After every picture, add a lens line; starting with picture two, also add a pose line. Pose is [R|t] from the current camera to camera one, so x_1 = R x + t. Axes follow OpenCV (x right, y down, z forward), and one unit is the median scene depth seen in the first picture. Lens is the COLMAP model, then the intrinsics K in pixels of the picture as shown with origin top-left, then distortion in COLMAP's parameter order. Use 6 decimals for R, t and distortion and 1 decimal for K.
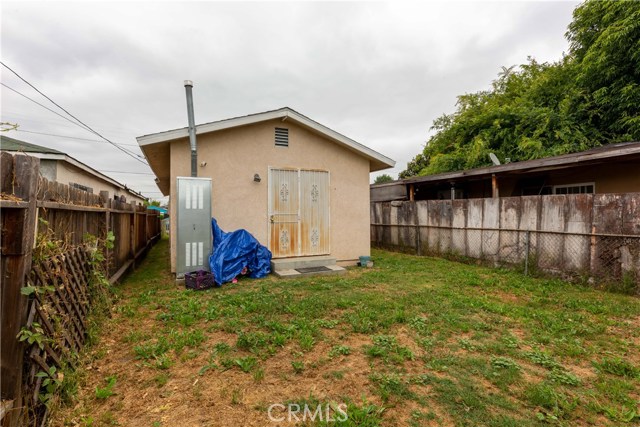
lens RADIAL K [[300.5, 0, 320.0], [0, 300.5, 213.5], [0, 0, 1]] dist [-0.000704, -0.000217]
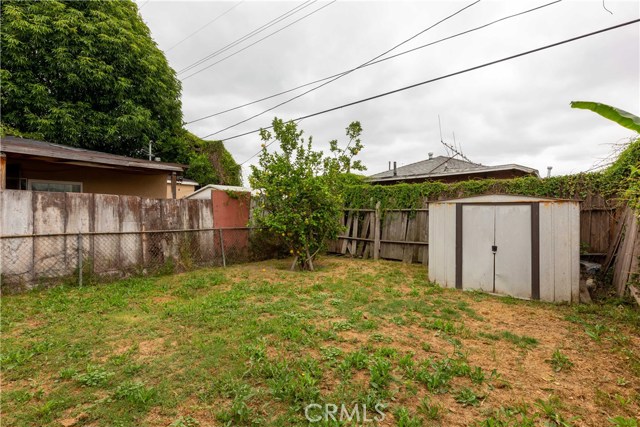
lens RADIAL K [[305.0, 0, 320.0], [0, 305.0, 213.5], [0, 0, 1]] dist [-0.000120, -0.000842]
pose [[-0.439295, 0.004288, 0.898333, -0.378886], [-0.004194, 0.999968, -0.006824, 0.002814], [-0.898333, -0.006765, -0.439263, 0.756422]]
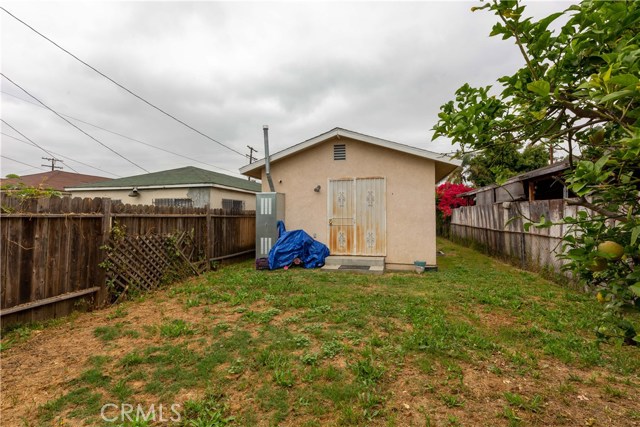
lens RADIAL K [[305.0, 0, 320.0], [0, 305.0, 213.5], [0, 0, 1]] dist [-0.000120, -0.000842]
pose [[0.775786, -0.004293, -0.630981, 0.603060], [0.000652, 0.999982, -0.006003, -0.009039], [0.630996, 0.004245, 0.775775, 0.028141]]
